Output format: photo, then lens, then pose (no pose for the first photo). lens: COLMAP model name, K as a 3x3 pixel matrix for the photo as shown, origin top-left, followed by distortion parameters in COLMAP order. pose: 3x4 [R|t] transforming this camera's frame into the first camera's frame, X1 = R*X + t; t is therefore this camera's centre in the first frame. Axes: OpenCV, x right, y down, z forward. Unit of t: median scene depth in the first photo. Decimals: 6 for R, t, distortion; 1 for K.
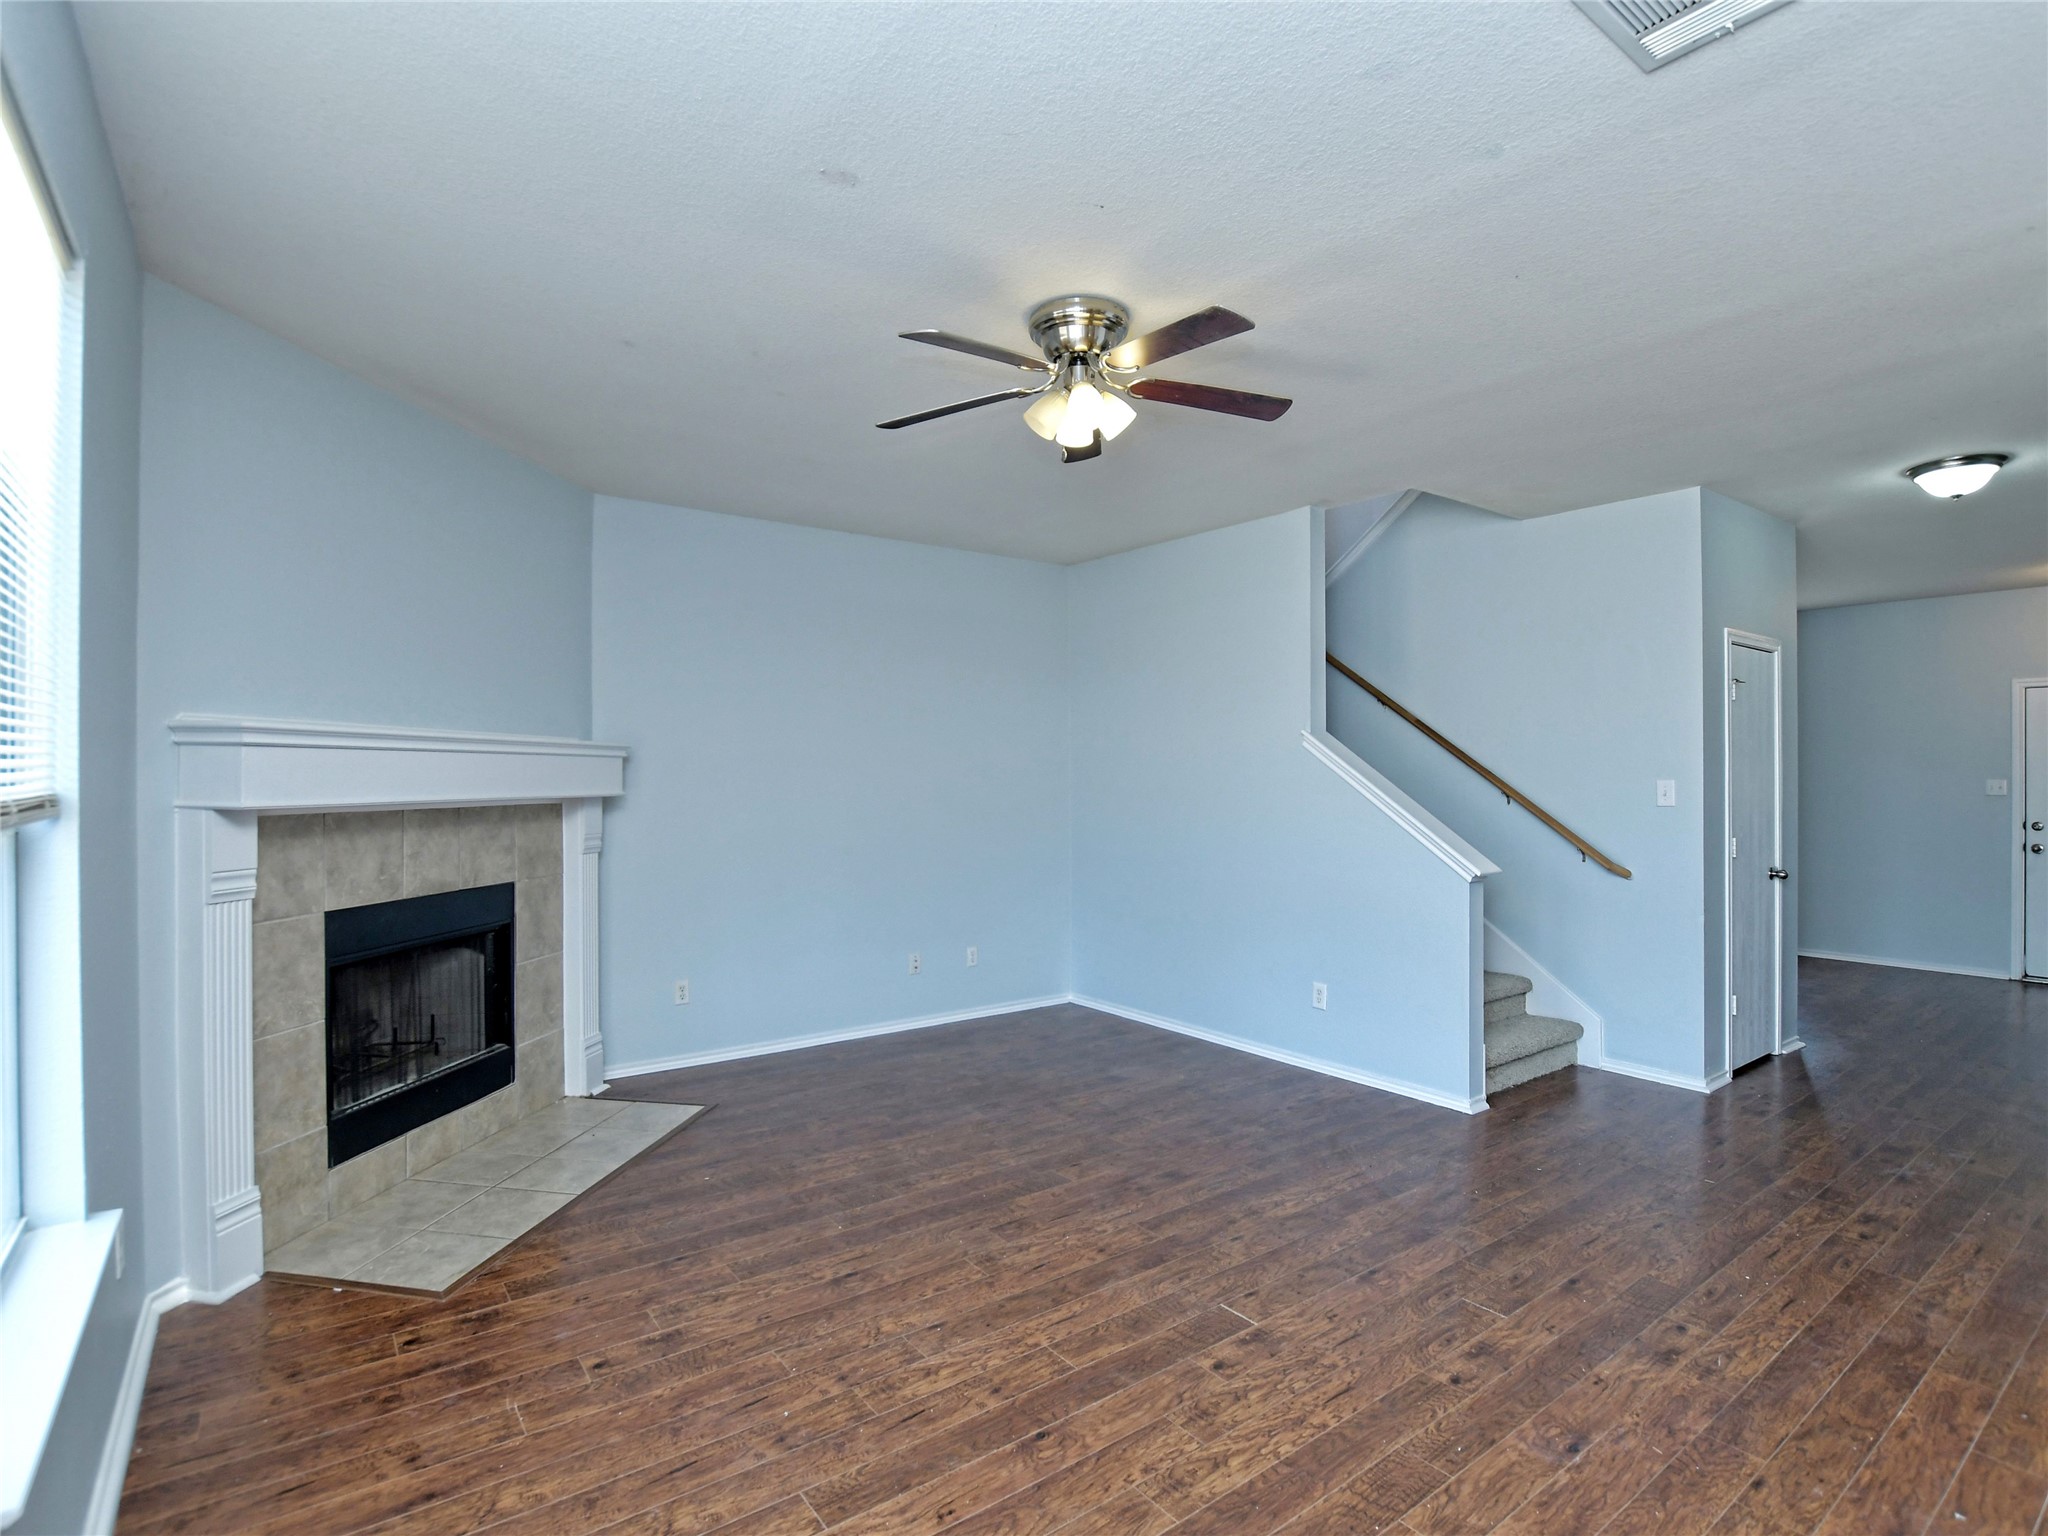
lens RADIAL K [[1027.5, 0, 992.7], [0, 1027.5, 774.9], [0, 0, 1]] dist [-0.030825, 0.001854]
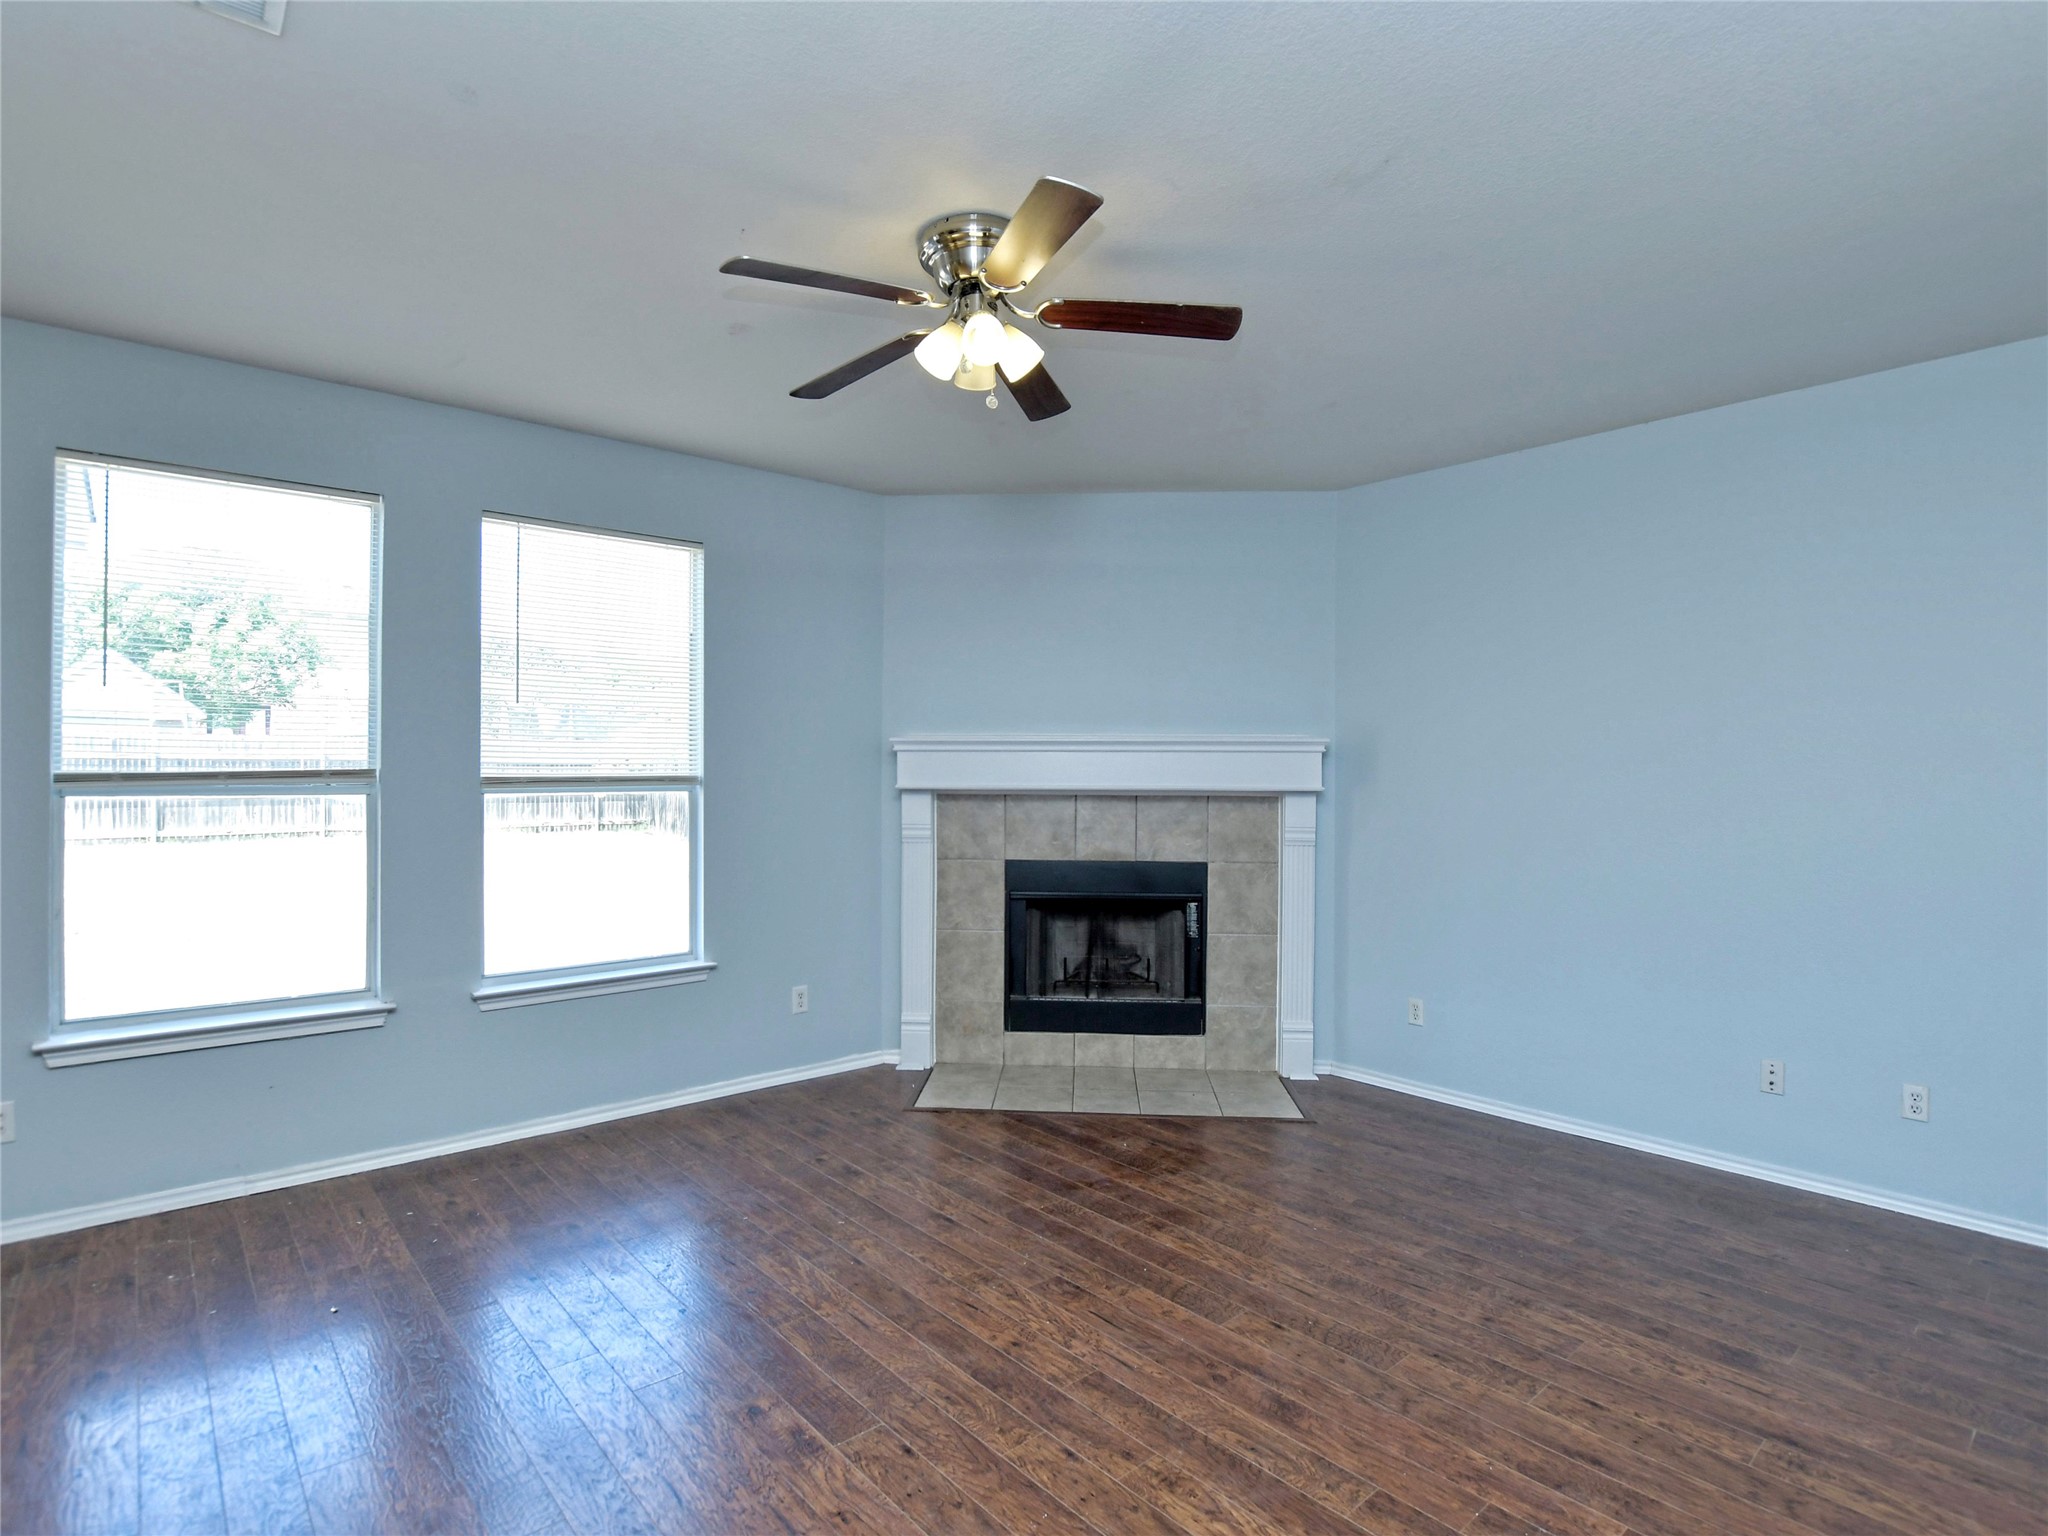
lens RADIAL K [[1027.5, 0, 992.7], [0, 1027.5, 774.9], [0, 0, 1]] dist [-0.030825, 0.001854]
pose [[0.073606, 0.000849, -0.997287, 0.859887], [-0.001931, 0.999998, 0.000709, 0.007191], [0.997286, 0.001873, 0.073608, 0.859217]]
